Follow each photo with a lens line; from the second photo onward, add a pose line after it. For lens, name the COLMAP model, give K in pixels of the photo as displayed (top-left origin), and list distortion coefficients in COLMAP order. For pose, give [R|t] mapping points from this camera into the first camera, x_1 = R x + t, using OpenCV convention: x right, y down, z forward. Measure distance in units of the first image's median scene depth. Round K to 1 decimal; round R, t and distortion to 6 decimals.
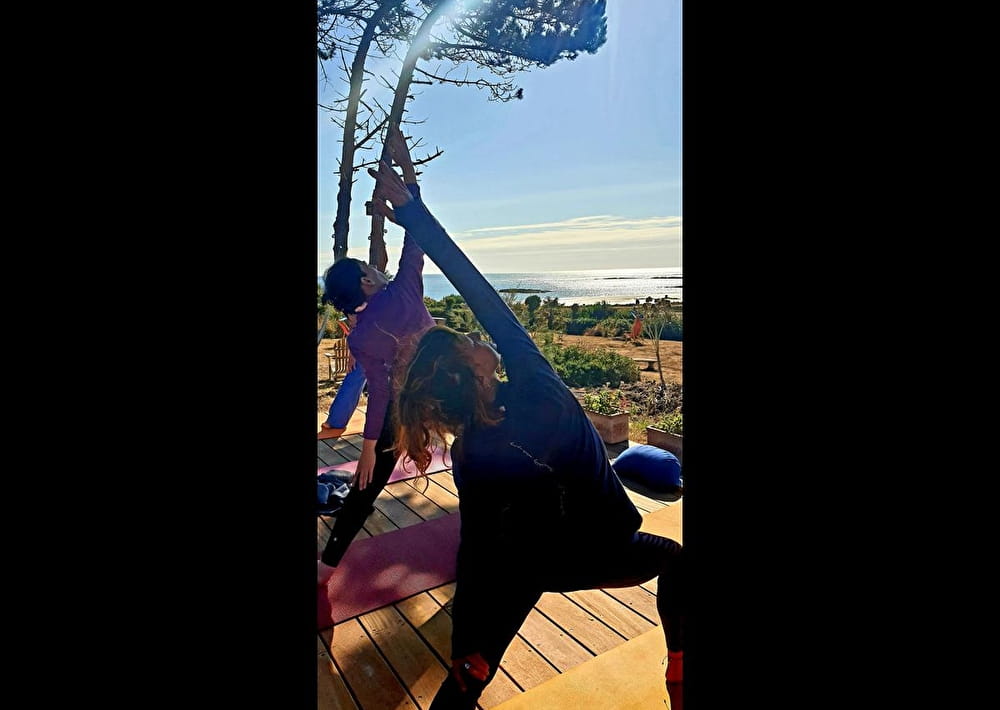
lens RADIAL K [[600.4, 0, 496.4], [0, 600.4, 359.2], [0, 0, 1]] dist [-0.016747, -0.002199]
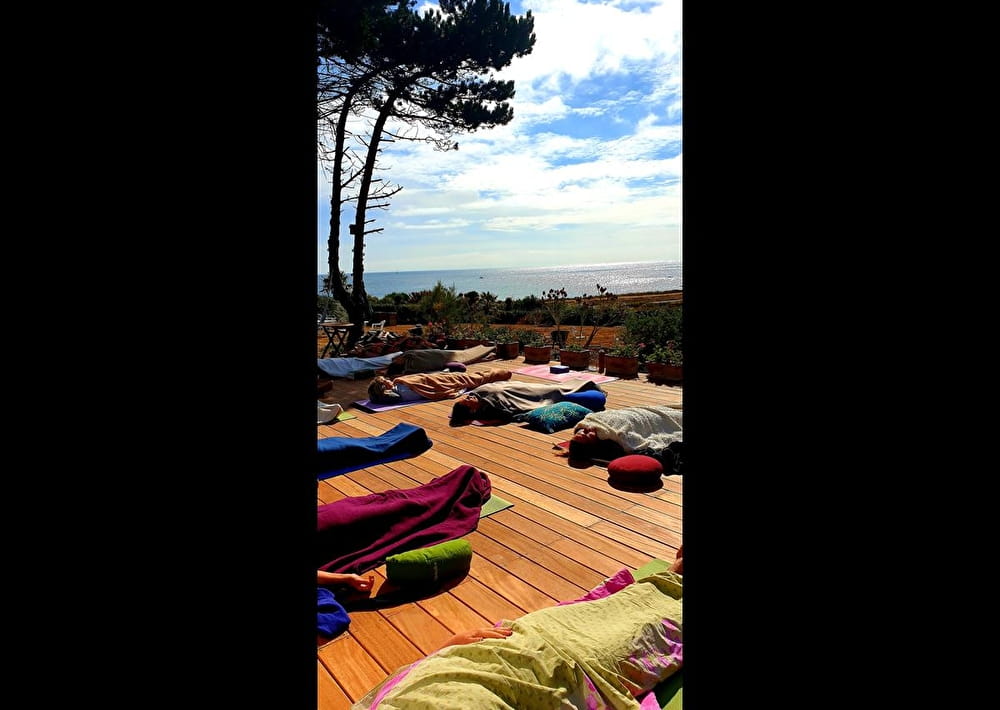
lens RADIAL K [[600.4, 0, 507.0], [0, 600.4, 372.5], [0, 0, 1]] dist [-0.016747, -0.002199]
pose [[0.992411, -0.037348, 0.117157, -0.028988], [0.034288, 0.999019, 0.028023, 0.057910], [-0.118089, -0.023793, 0.992718, -0.453444]]
